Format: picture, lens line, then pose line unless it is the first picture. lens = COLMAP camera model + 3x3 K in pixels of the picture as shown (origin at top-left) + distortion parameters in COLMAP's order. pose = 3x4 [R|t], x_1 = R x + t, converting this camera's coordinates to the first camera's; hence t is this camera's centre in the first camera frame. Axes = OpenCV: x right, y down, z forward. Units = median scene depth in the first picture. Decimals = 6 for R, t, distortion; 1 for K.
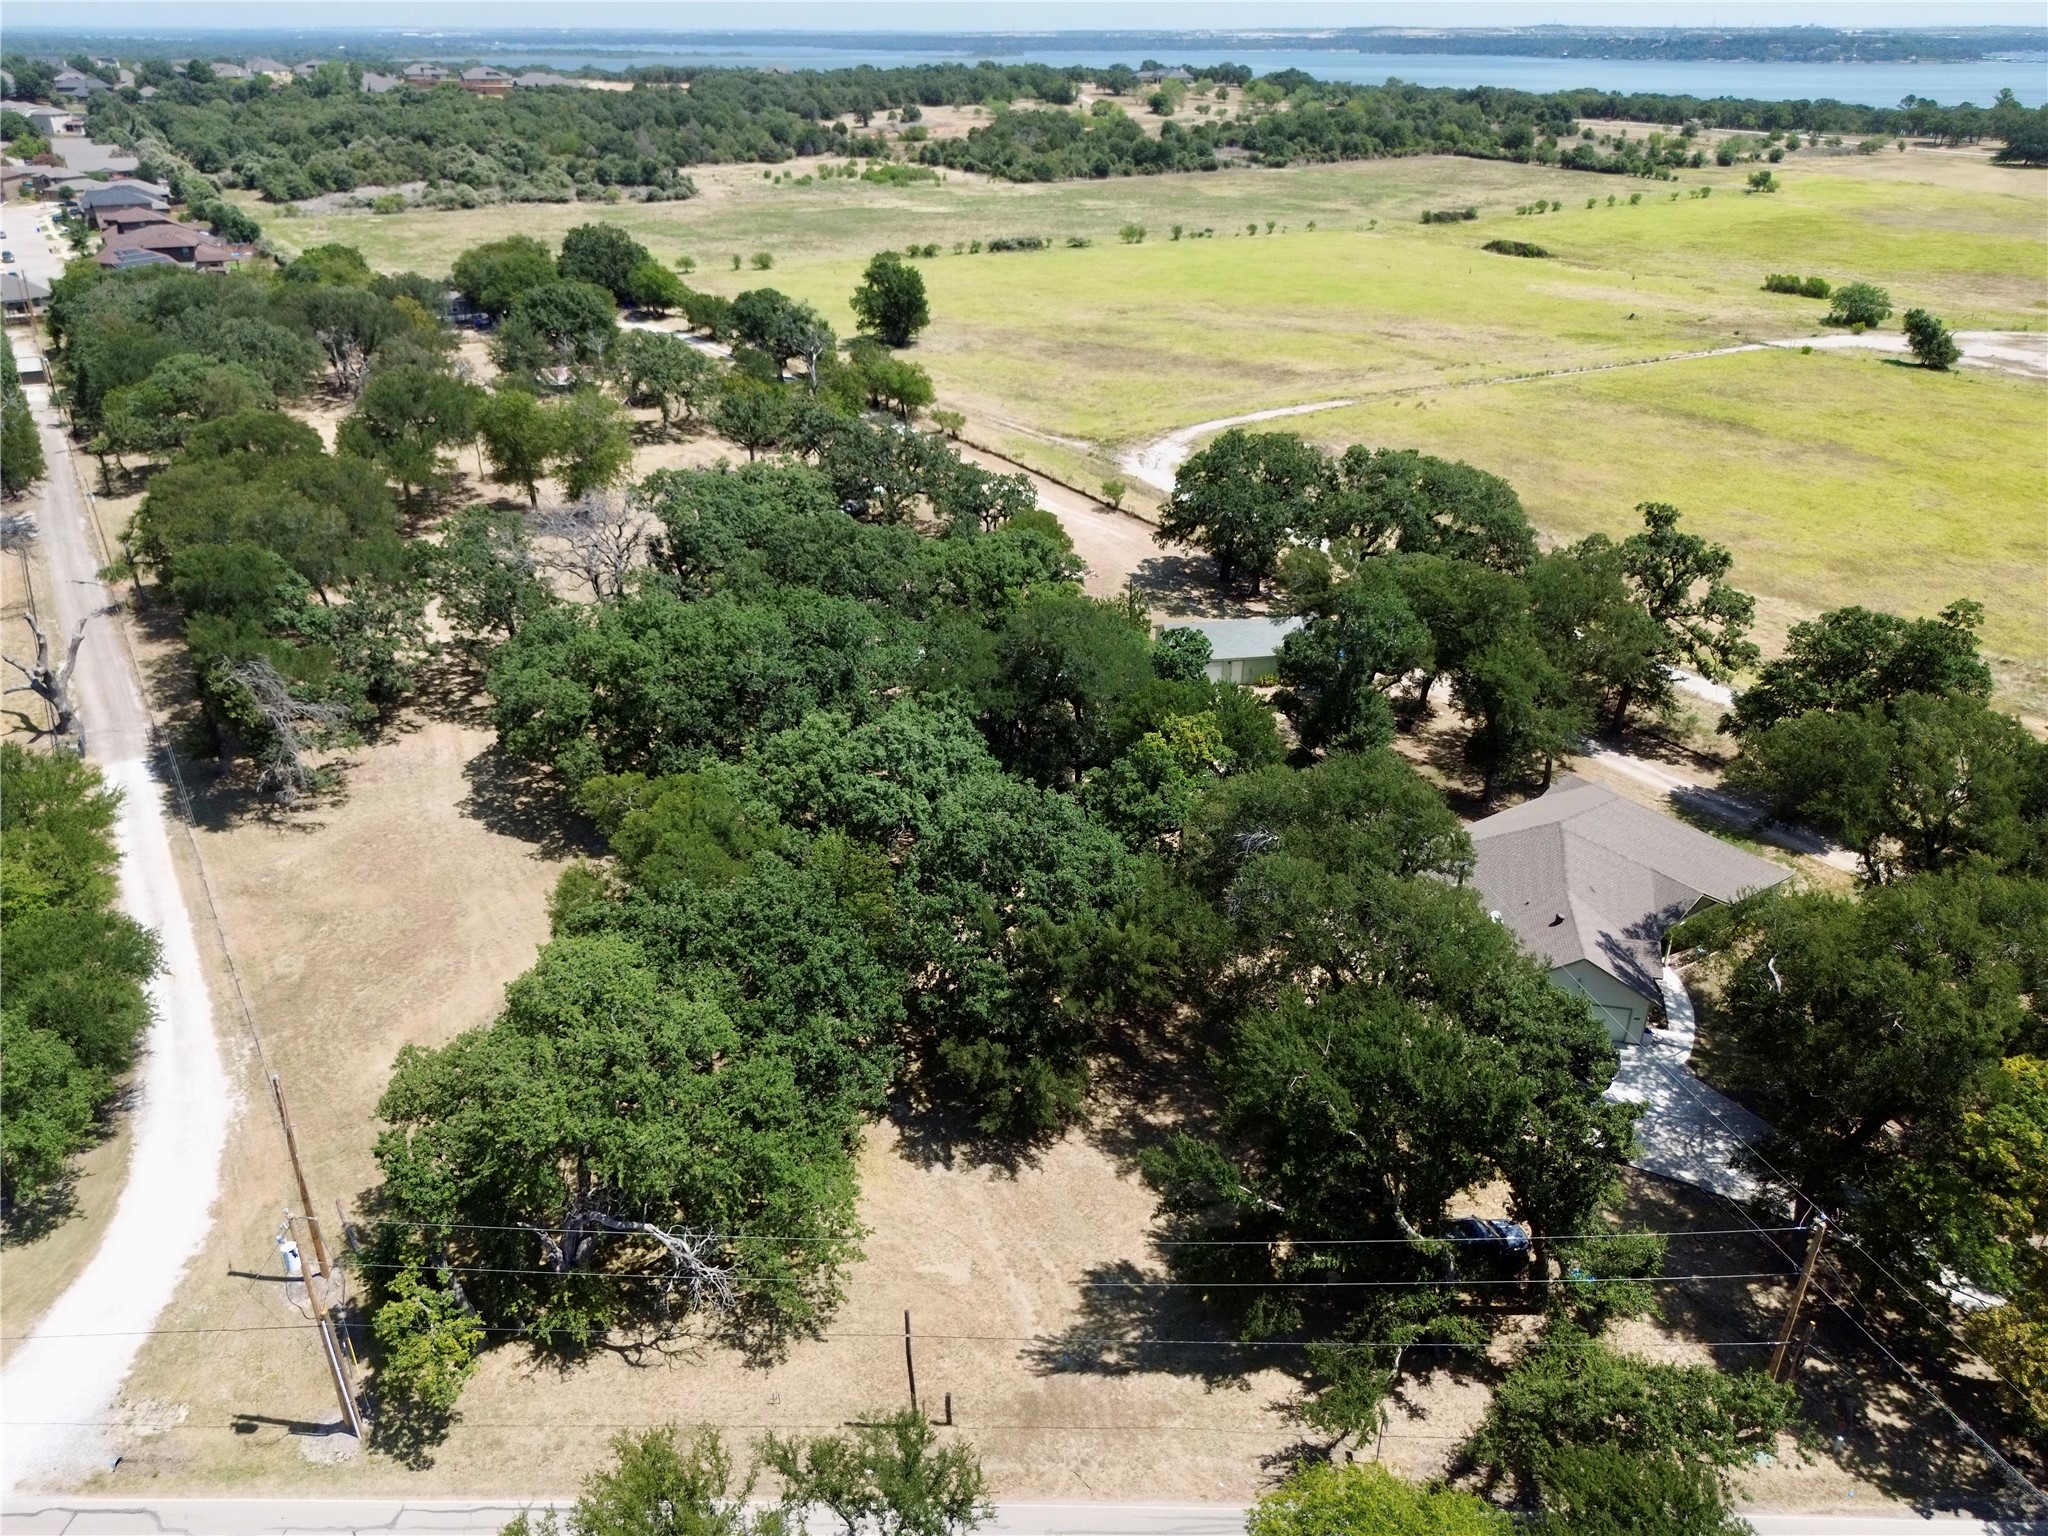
lens RADIAL K [[1447.5, 0, 1024.0], [0, 1447.5, 768.0], [0, 0, 1]] dist [0.060173, -0.056429]
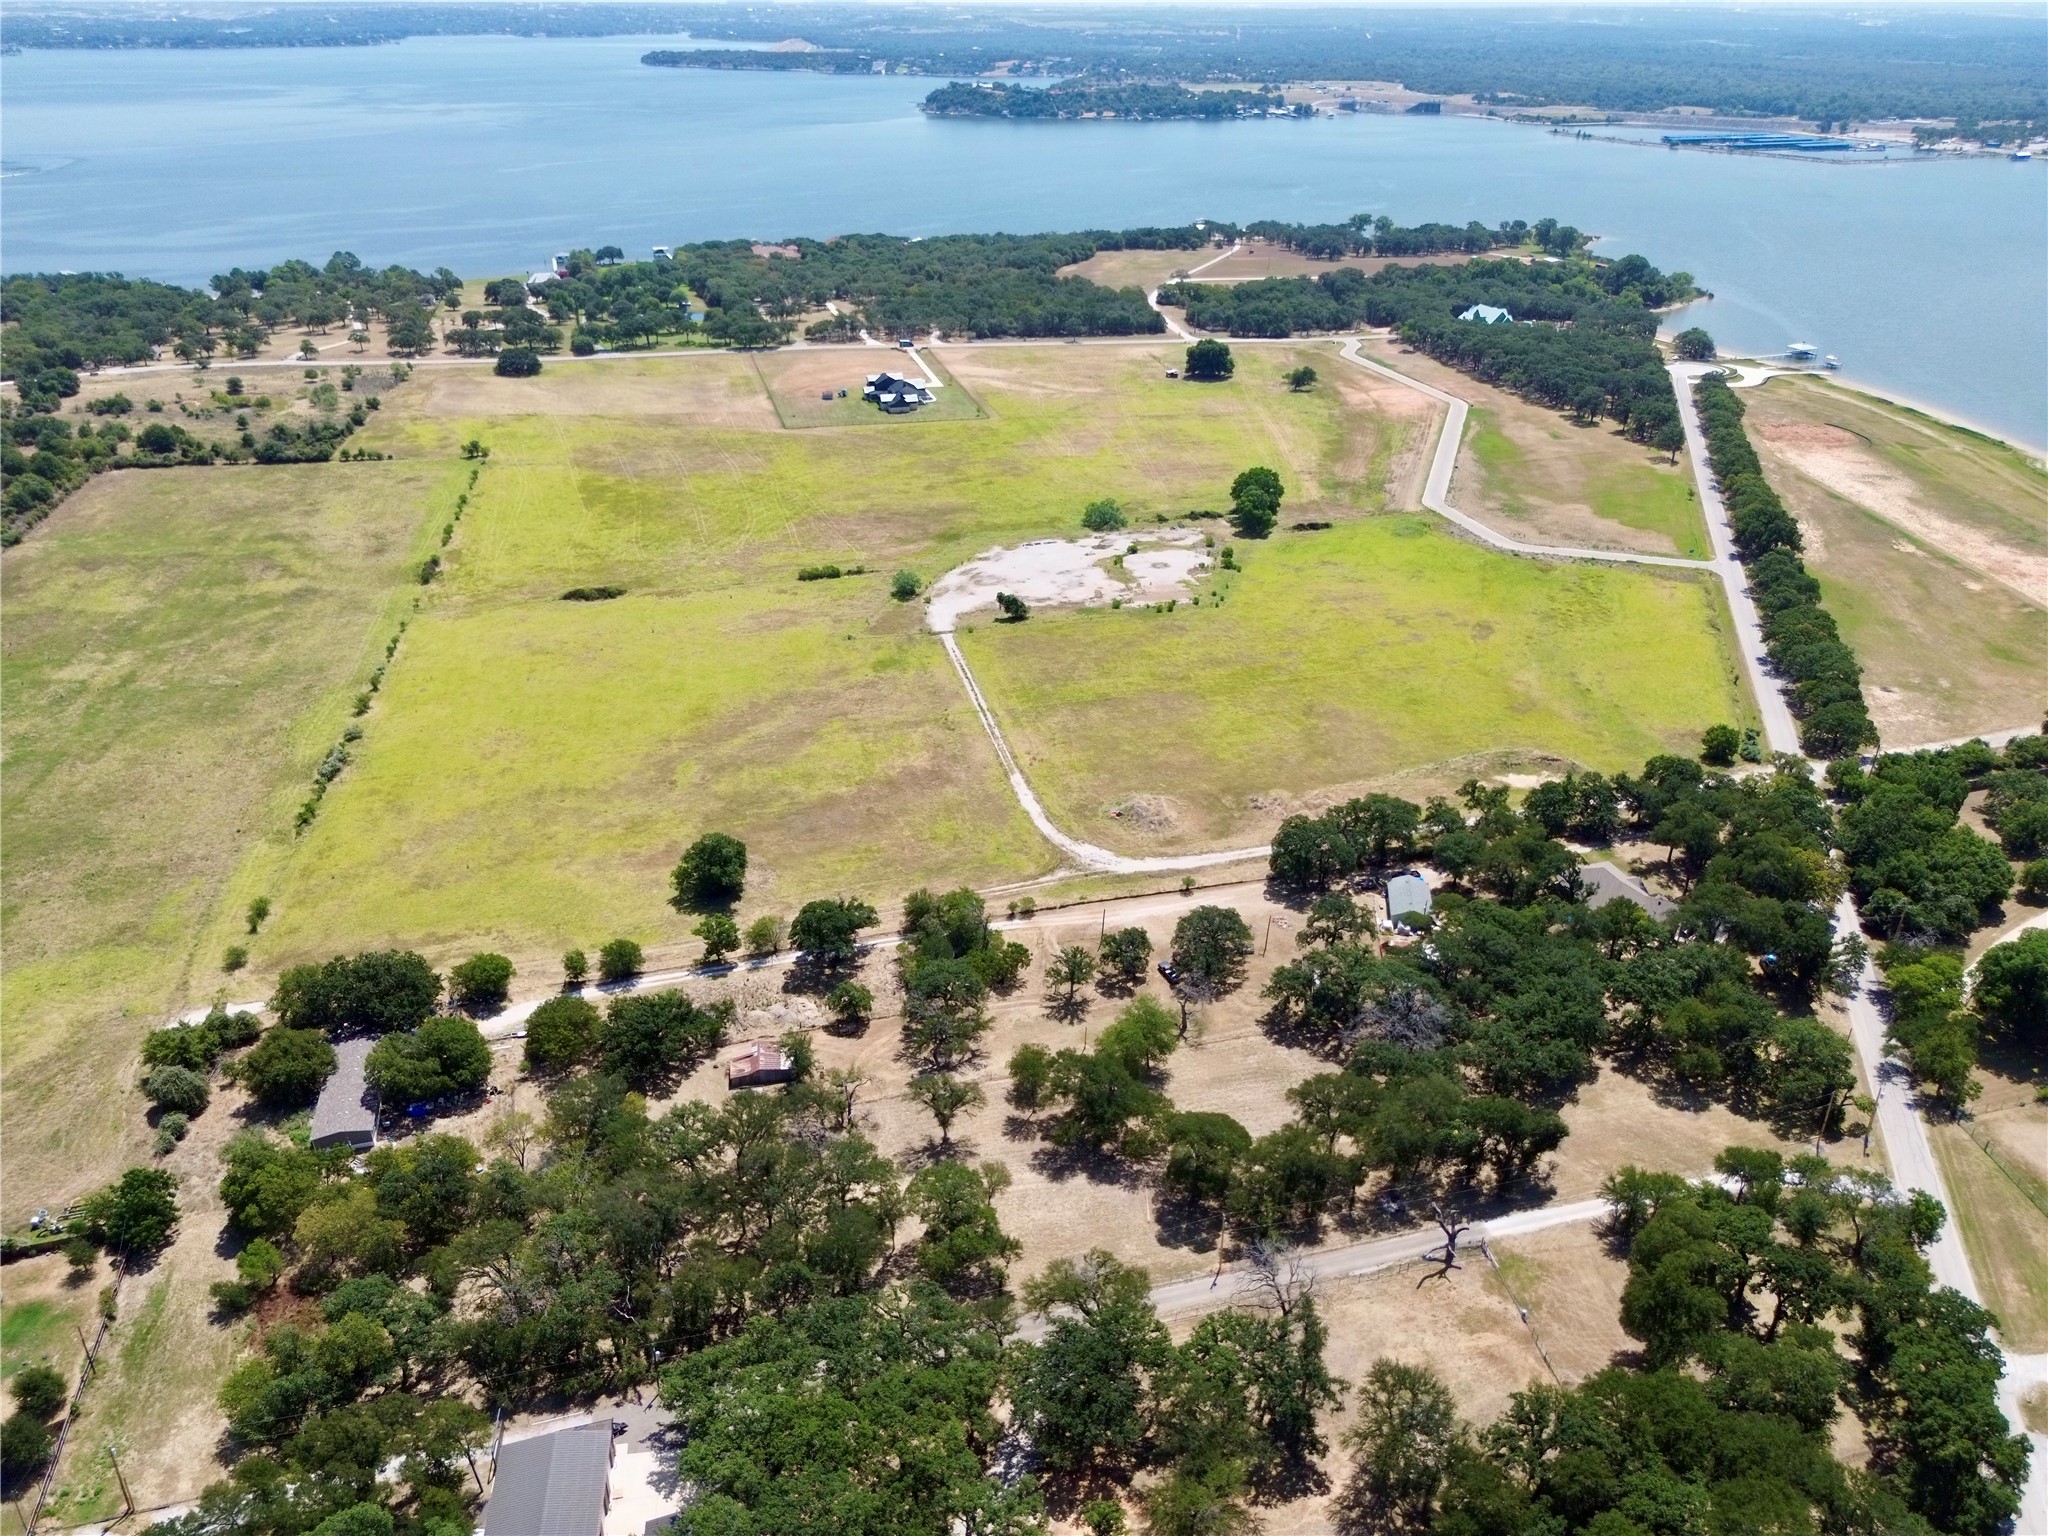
lens RADIAL K [[1445.3, 0, 1024.0], [0, 1445.3, 768.0], [0, 0, 1]] dist [0.062876, -0.059497]
pose [[0.300264, -0.447422, 0.842410, -2.203181], [0.424835, 0.853460, 0.301864, -1.422029], [-0.854024, 0.267246, 0.446344, 0.464620]]
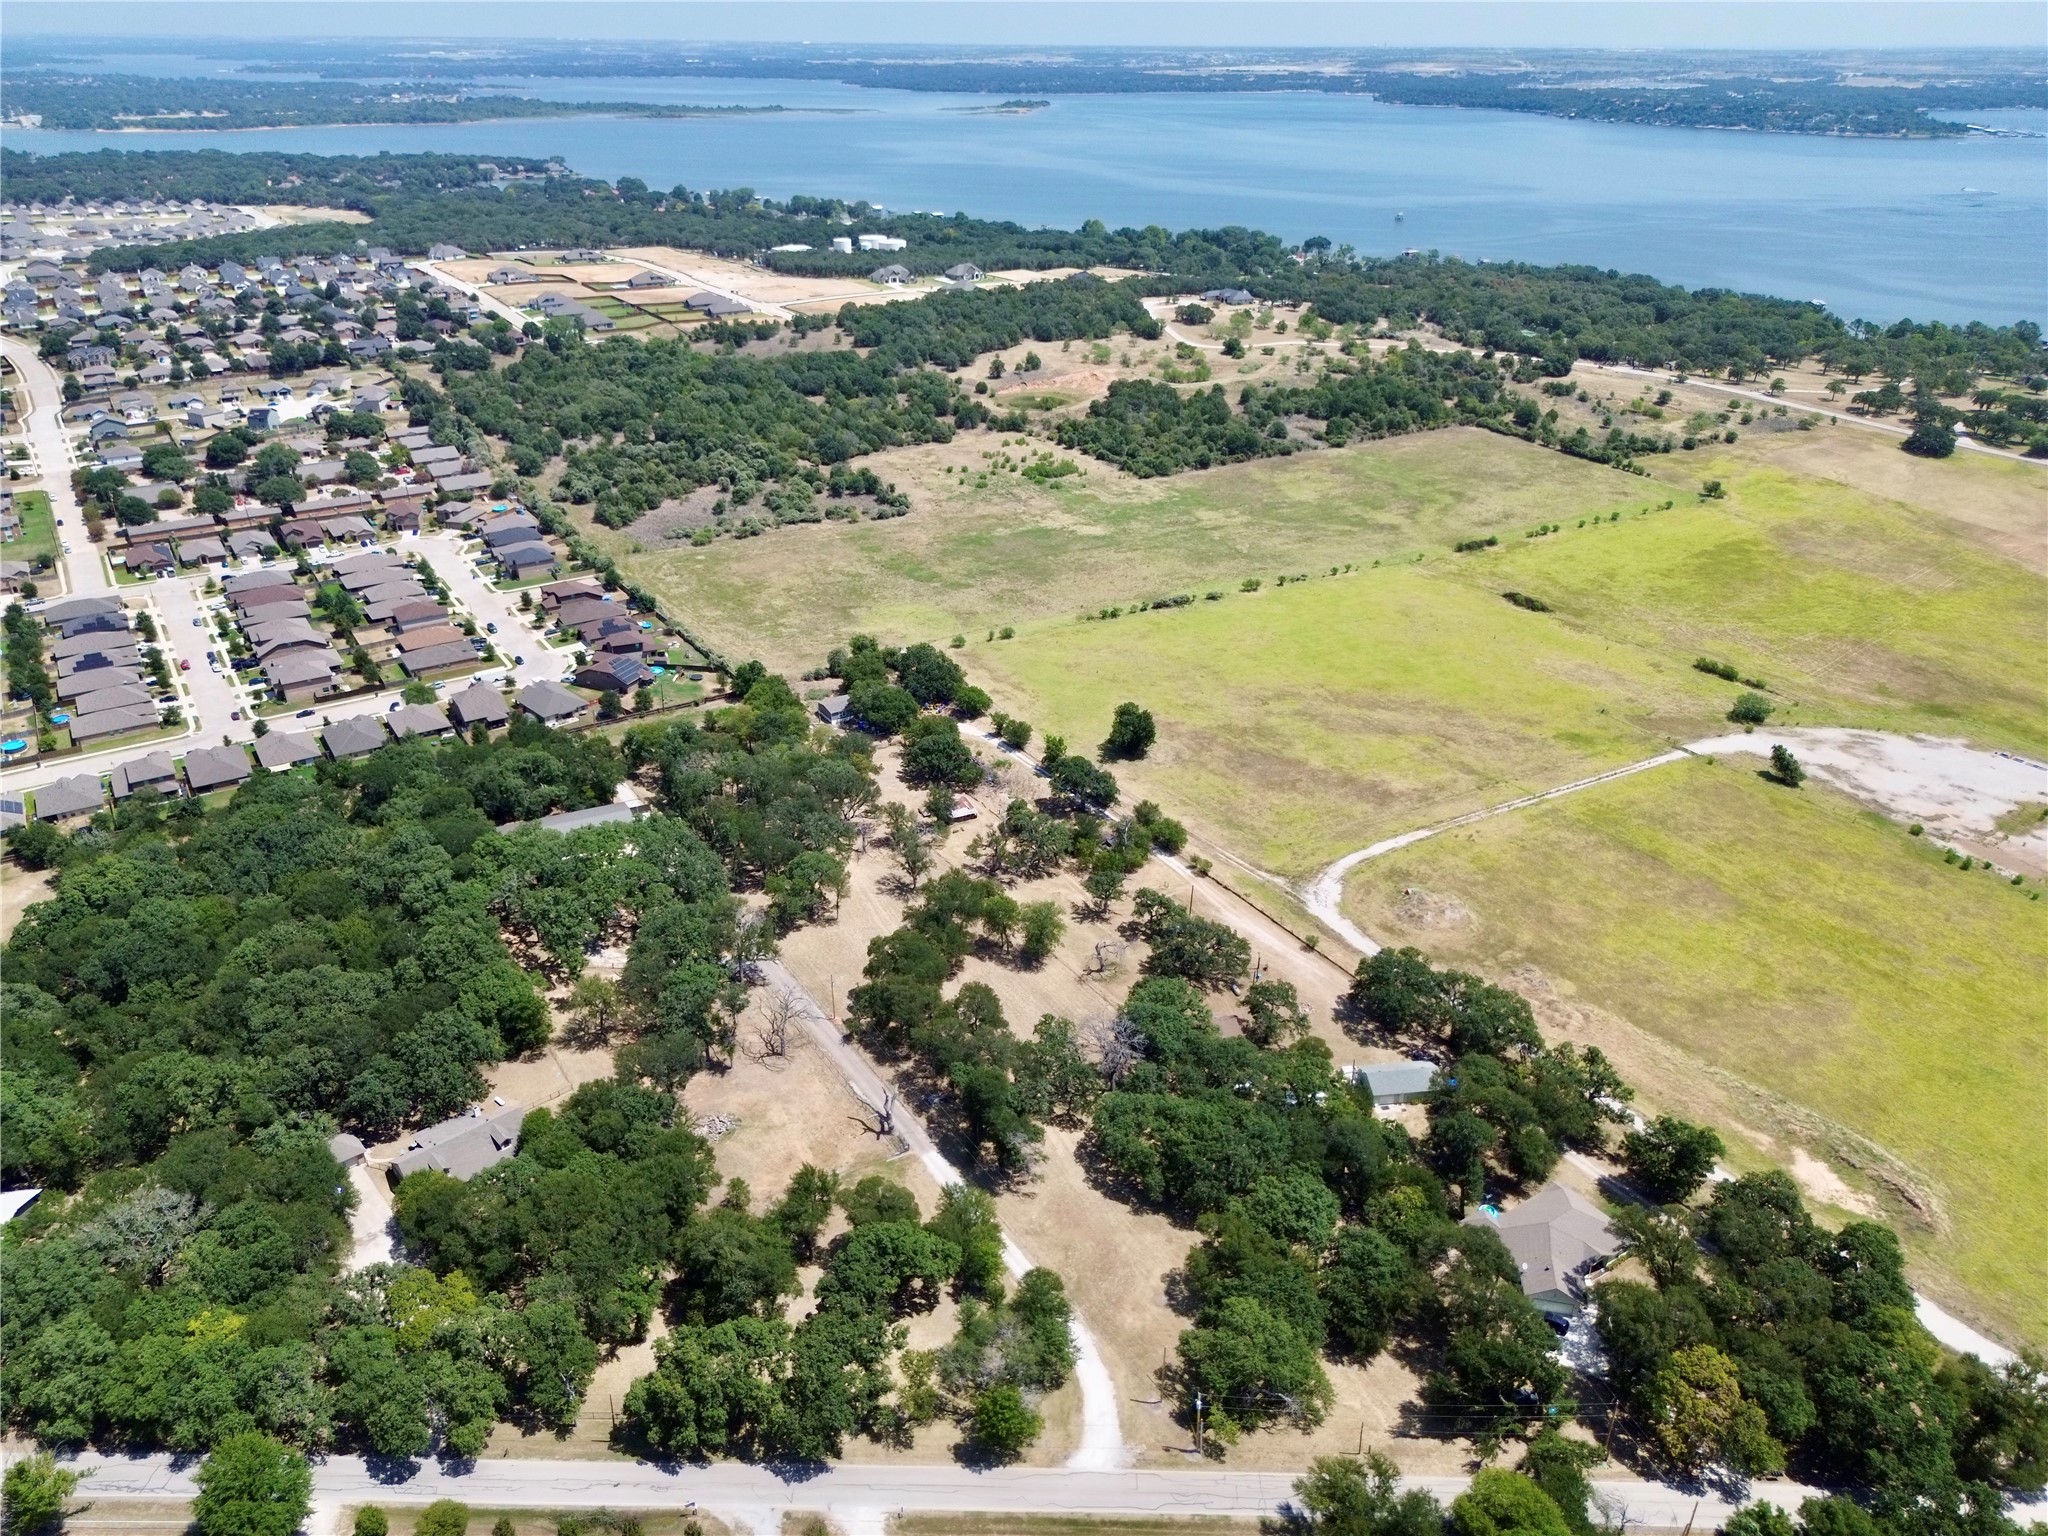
lens RADIAL K [[1434.8, 0, 1022.3], [0, 1434.8, 785.1], [0, 0, 1]] dist [0.058907, -0.050347]
pose [[0.999977, 0.005556, -0.003977, -0.452178], [-0.005508, 0.999913, 0.012010, -0.608658], [0.004043, -0.011987, 0.999920, -1.260520]]
